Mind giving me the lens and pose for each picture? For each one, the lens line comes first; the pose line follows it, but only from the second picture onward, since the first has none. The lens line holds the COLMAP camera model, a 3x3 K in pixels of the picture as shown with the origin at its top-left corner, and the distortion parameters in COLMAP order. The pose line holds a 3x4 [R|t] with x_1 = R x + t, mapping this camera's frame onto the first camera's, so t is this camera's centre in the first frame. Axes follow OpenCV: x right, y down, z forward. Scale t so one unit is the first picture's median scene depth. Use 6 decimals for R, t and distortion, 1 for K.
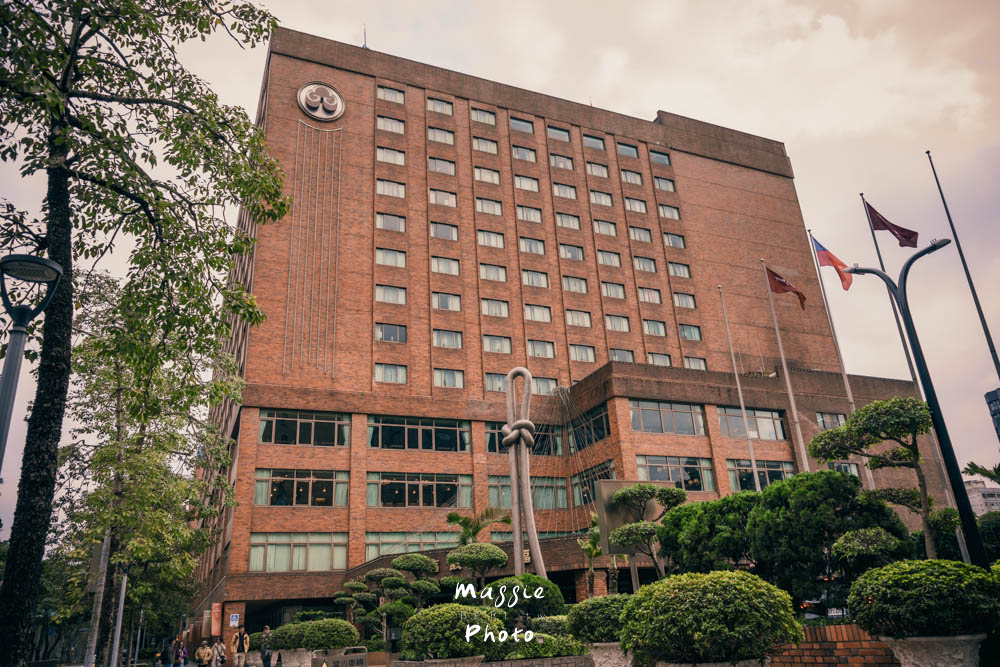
lens RADIAL K [[724.3, 0, 500.0], [0, 724.3, 333.5], [0, 0, 1]] dist [-0.000325, -0.000002]
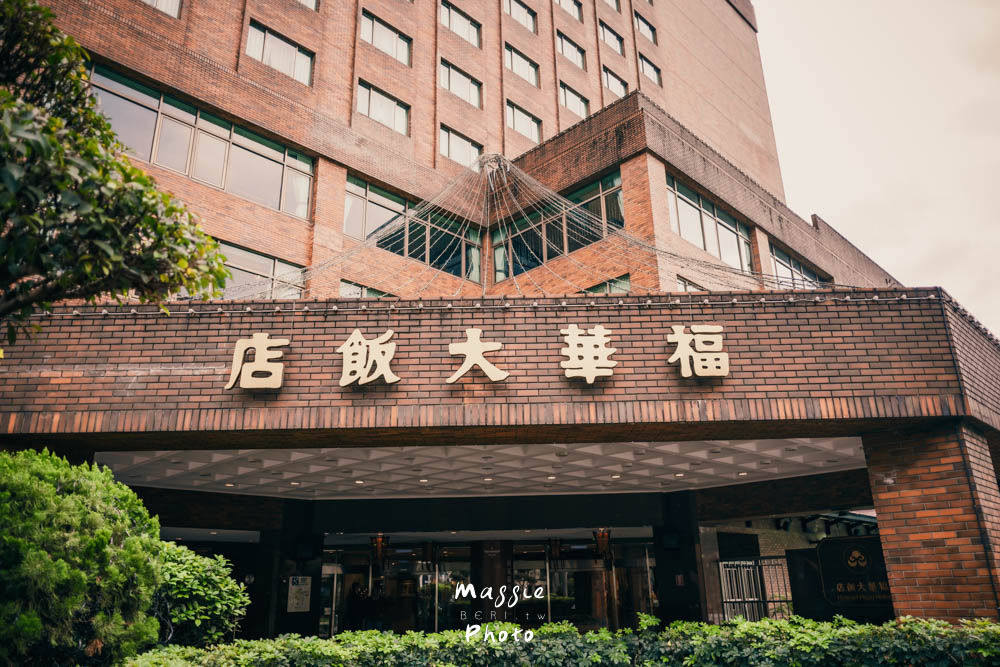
lens RADIAL K [[724.3, 0, 500.0], [0, 724.3, 333.5], [0, 0, 1]] dist [-0.000325, -0.000002]
pose [[0.927054, 0.161660, 0.338286, -0.070688], [-0.171075, 0.985256, -0.002012, 0.213043], [-0.333624, -0.056007, 0.941041, 0.545541]]
